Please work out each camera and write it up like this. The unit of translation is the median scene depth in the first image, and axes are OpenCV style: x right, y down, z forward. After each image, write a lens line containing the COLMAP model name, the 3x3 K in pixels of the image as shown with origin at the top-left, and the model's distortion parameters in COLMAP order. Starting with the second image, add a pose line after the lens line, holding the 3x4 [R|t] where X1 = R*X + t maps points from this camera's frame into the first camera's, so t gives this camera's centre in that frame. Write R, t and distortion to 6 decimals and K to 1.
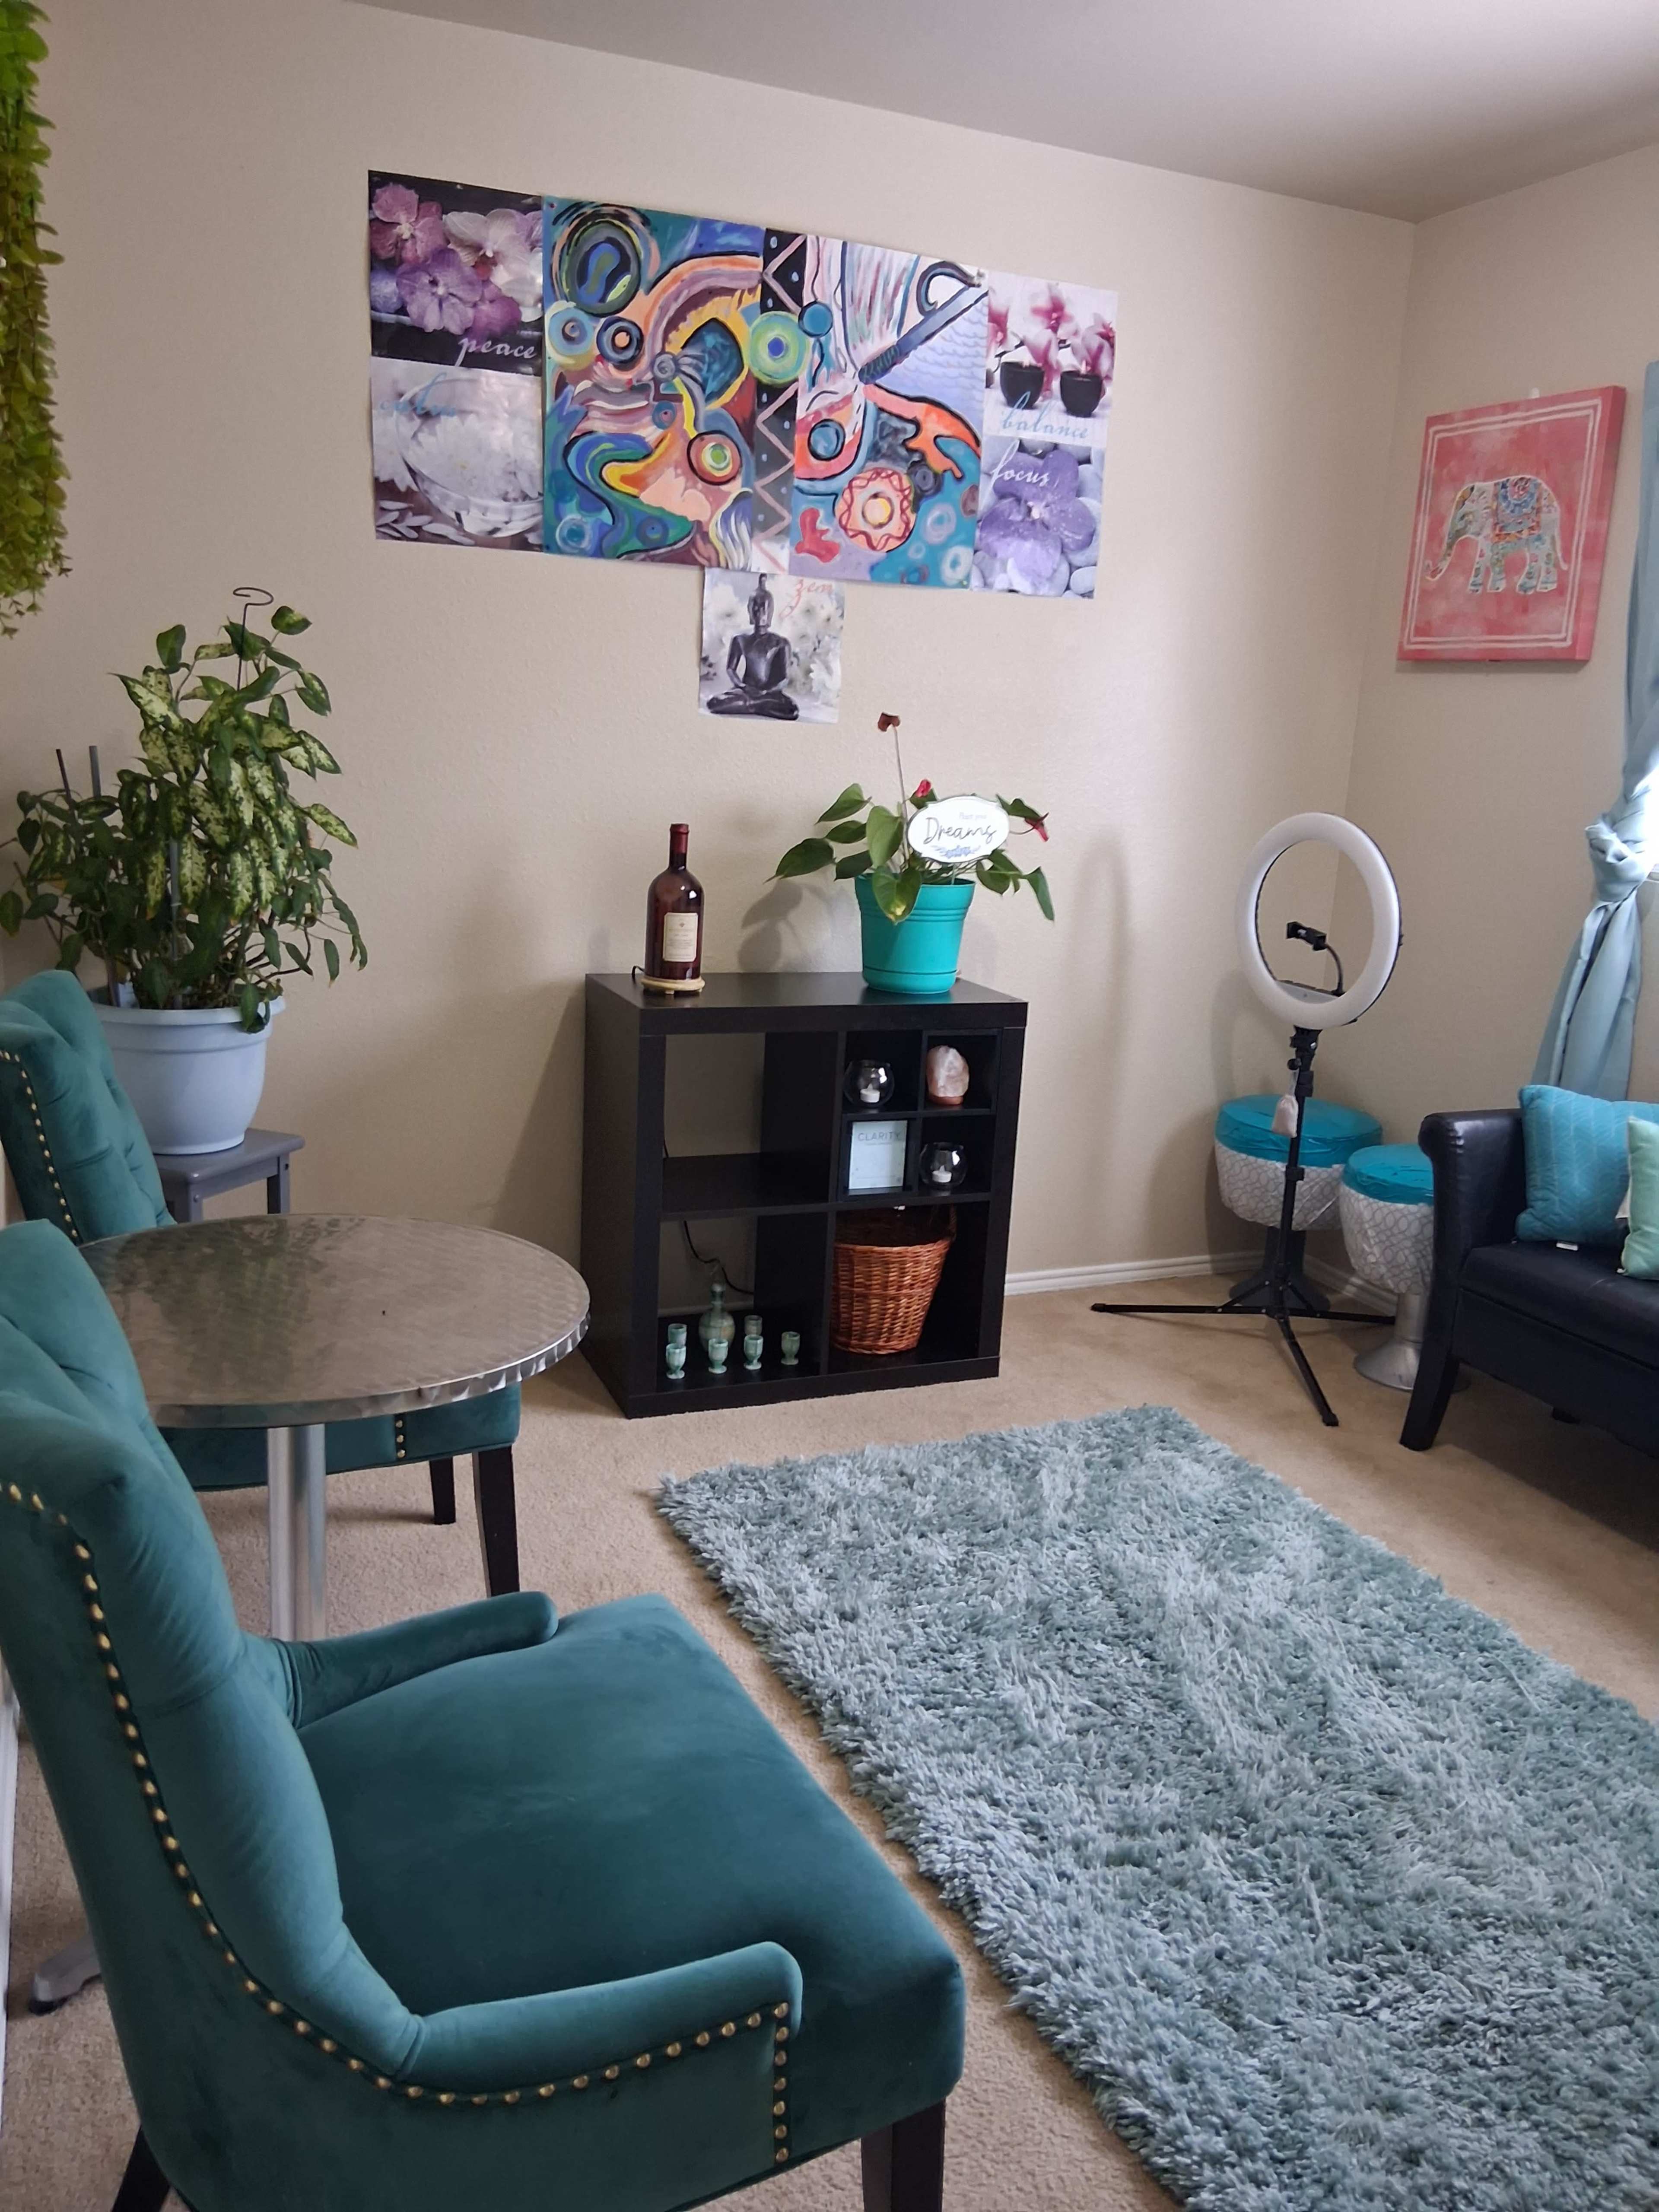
lens RADIAL K [[1675.5, 0, 829.5], [0, 1675.5, 1106.0], [0, 0, 1]] dist [0.134306, -0.242384]
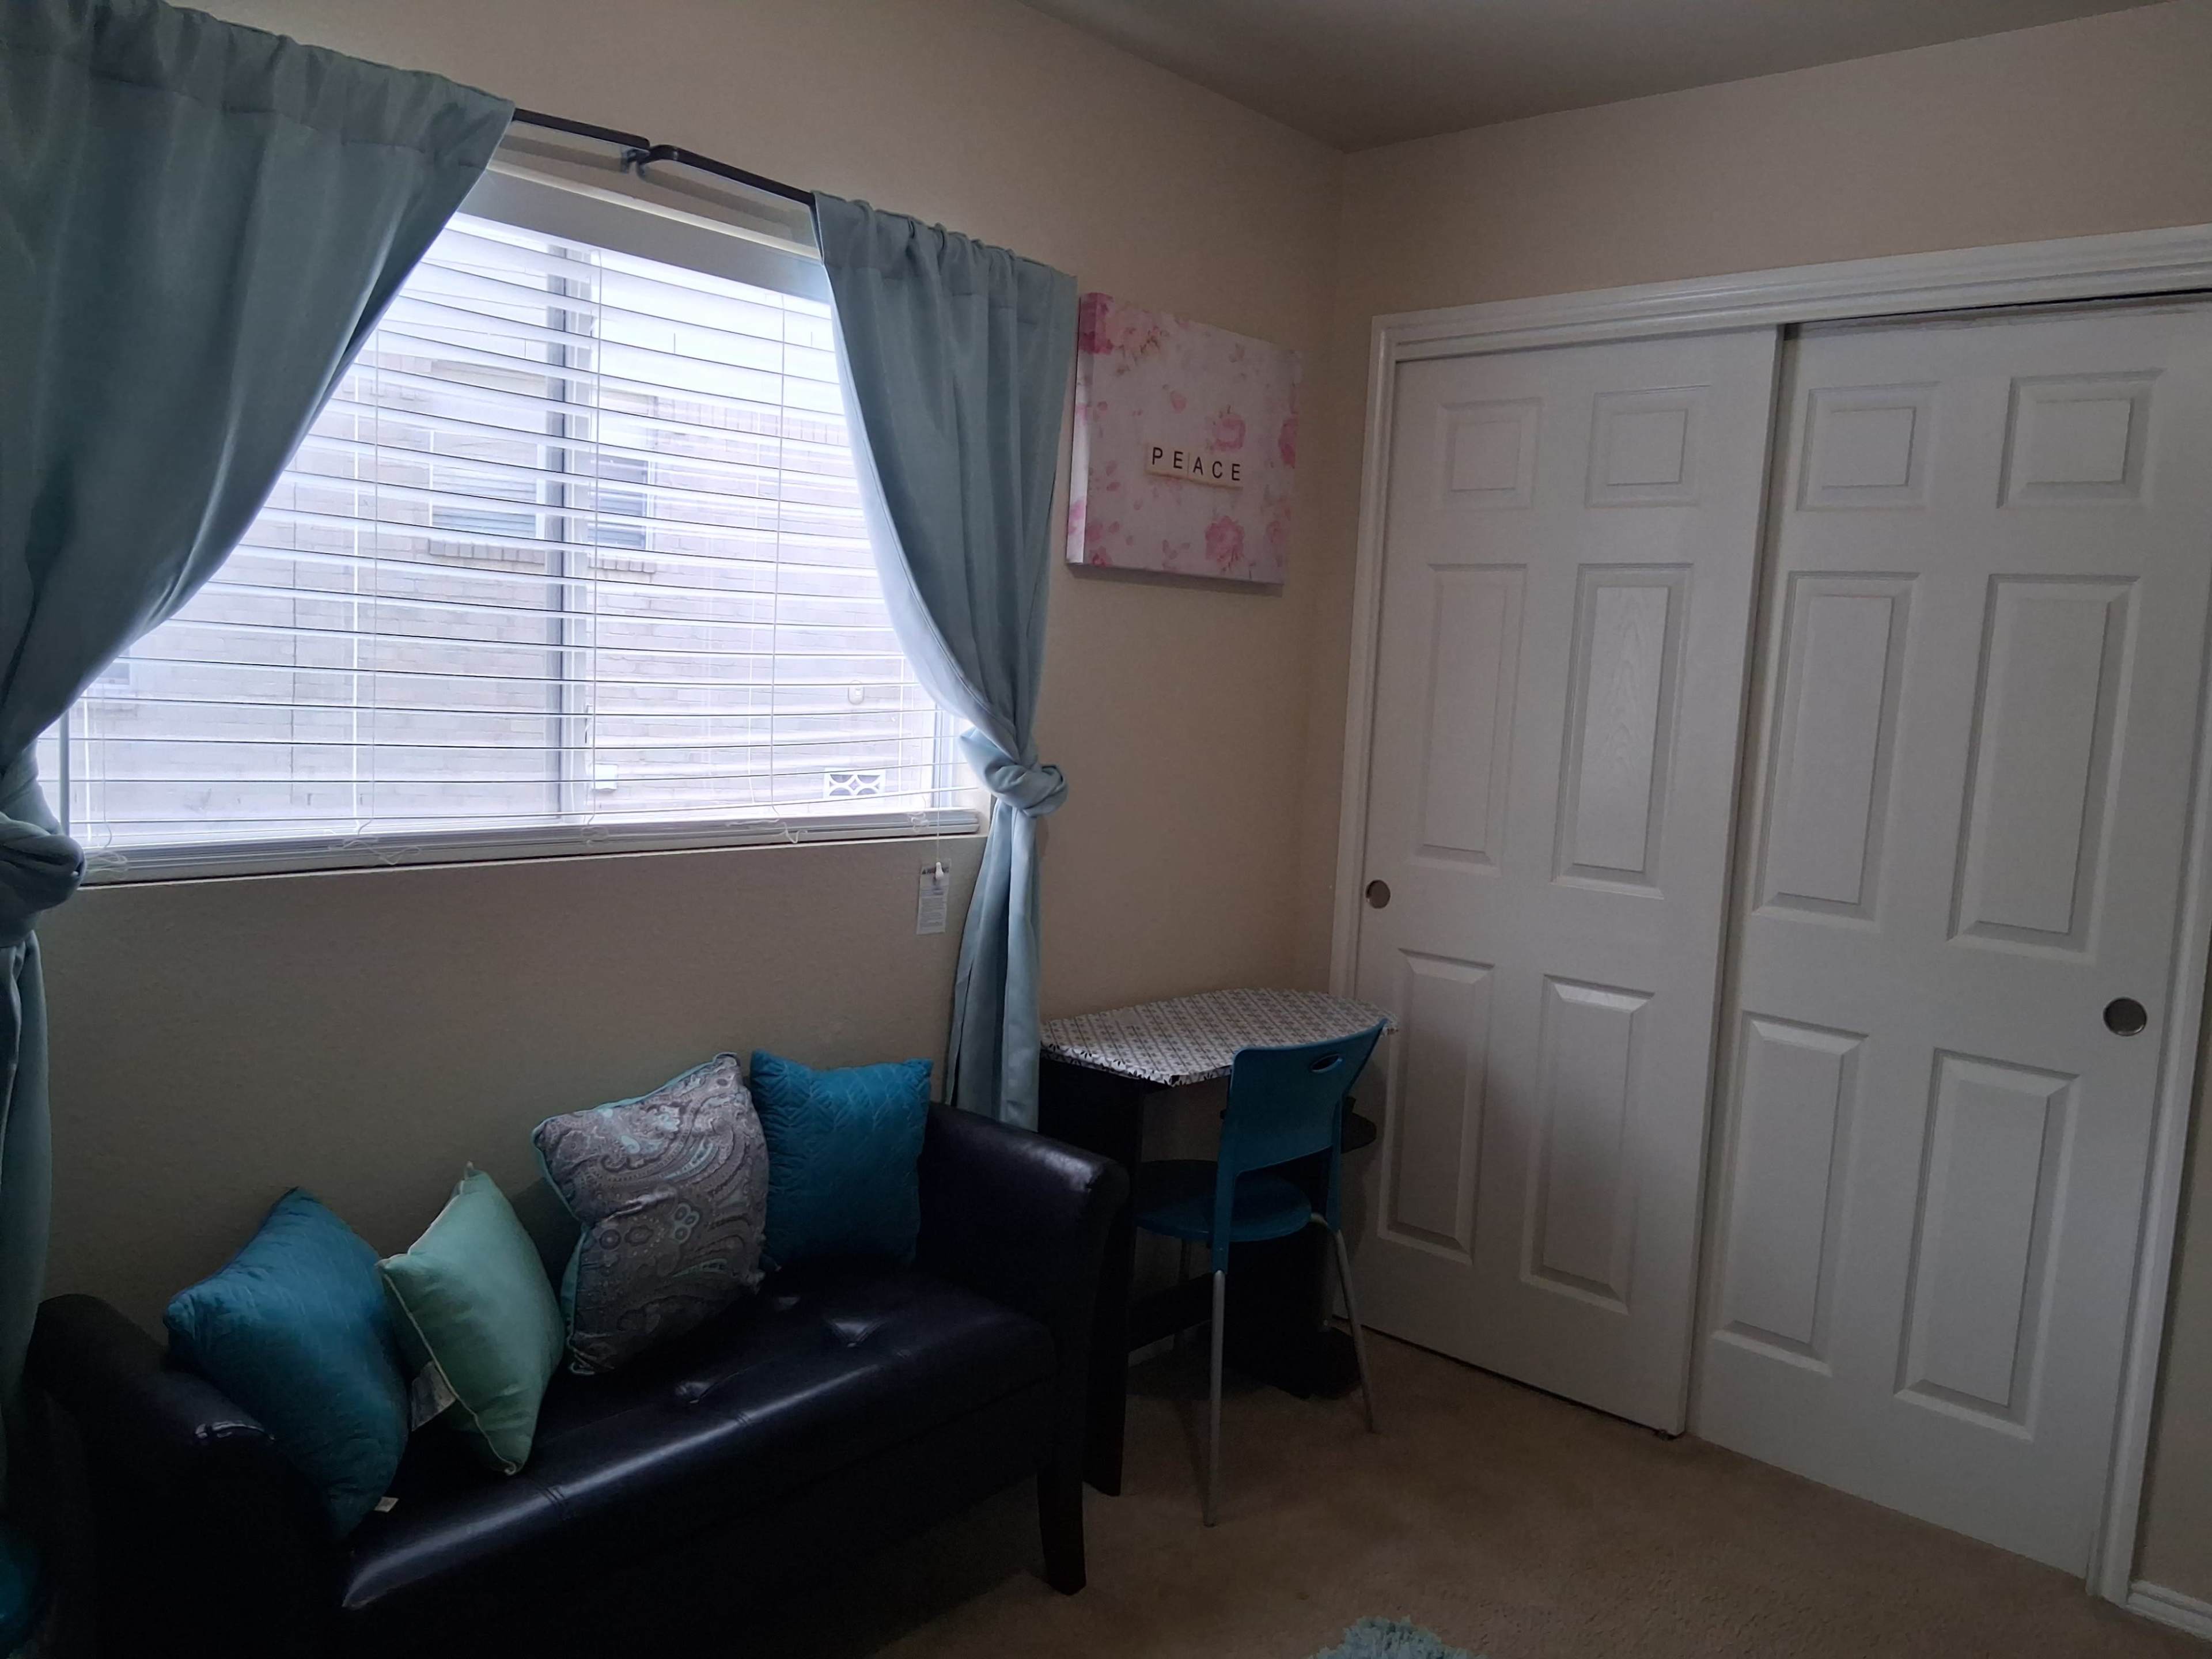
lens RADIAL K [[1675.5, 0, 1103.7], [0, 1675.5, 820.1], [0, 0, 1]] dist [0.134306, -0.242384]
pose [[-0.410835, -0.164185, 0.896804, -0.164093], [0.125931, 0.964003, 0.234178, -0.247059], [-0.902971, 0.209144, -0.375370, 0.903880]]
